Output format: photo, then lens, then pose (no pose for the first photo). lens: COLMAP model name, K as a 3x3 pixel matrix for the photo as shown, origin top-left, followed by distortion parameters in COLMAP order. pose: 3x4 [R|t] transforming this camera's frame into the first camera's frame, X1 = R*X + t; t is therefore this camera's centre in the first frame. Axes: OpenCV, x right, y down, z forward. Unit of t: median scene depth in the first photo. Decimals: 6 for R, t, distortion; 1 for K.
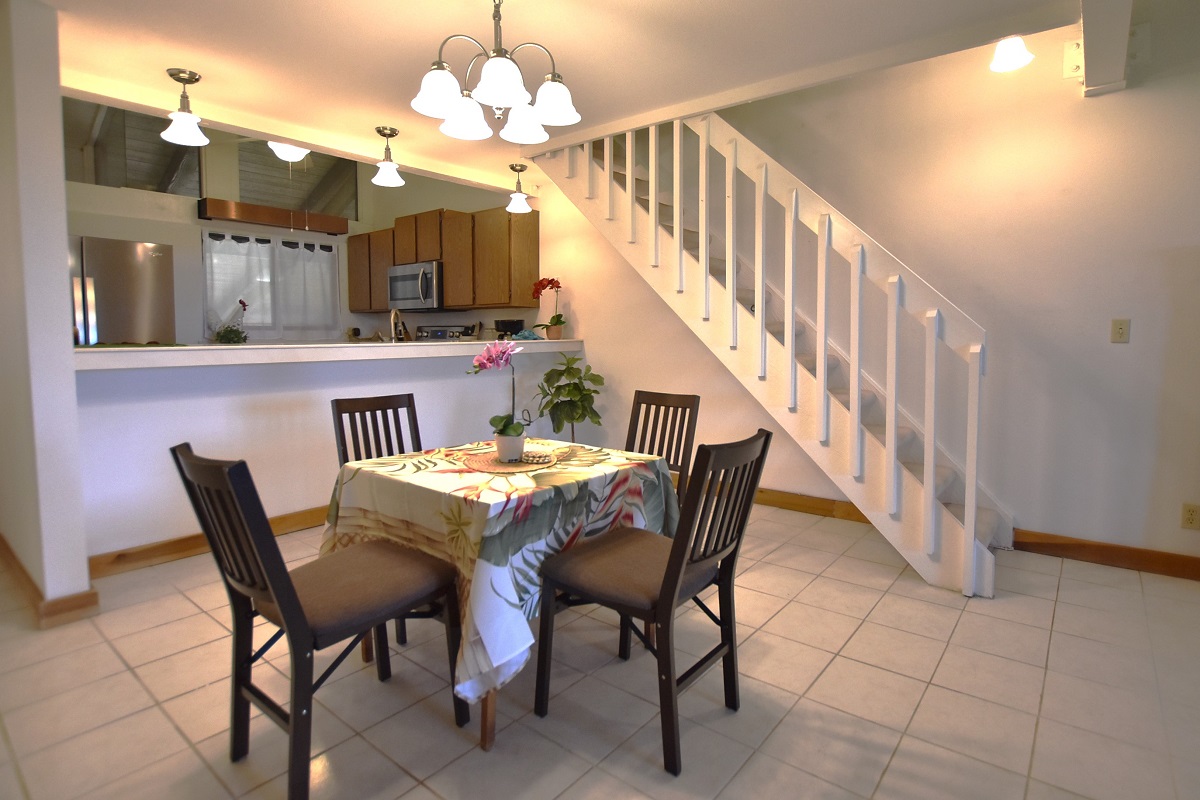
lens RADIAL K [[602.7, 0, 648.2], [0, 602.7, 369.4], [0, 0, 1]] dist [-0.016381, -0.000798]
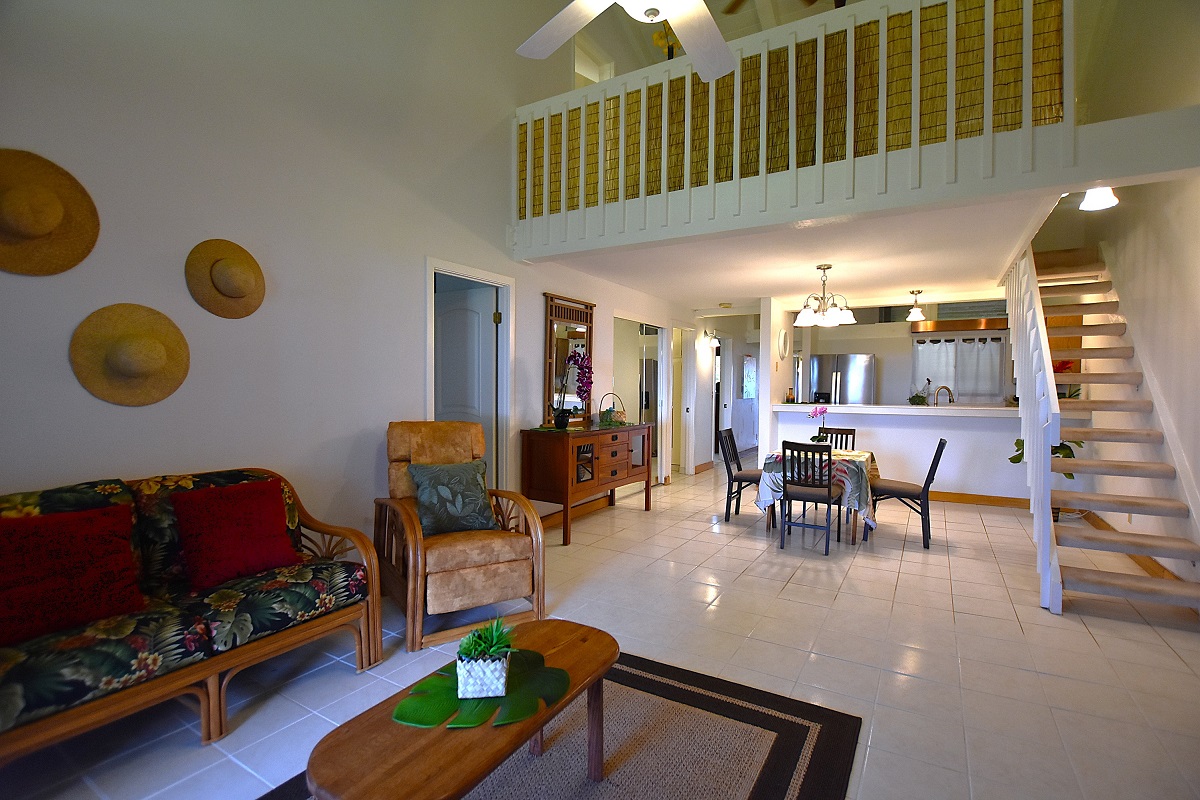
lens RADIAL K [[564.9, 0, 596.6], [0, 564.9, 395.1], [0, 0, 1]] dist [-0.016604, -0.000473]
pose [[0.089831, 0.012997, -0.995872, 0.788016], [-0.067120, 0.997721, 0.006966, -0.016858], [0.993693, 0.066217, 0.090499, -0.067575]]
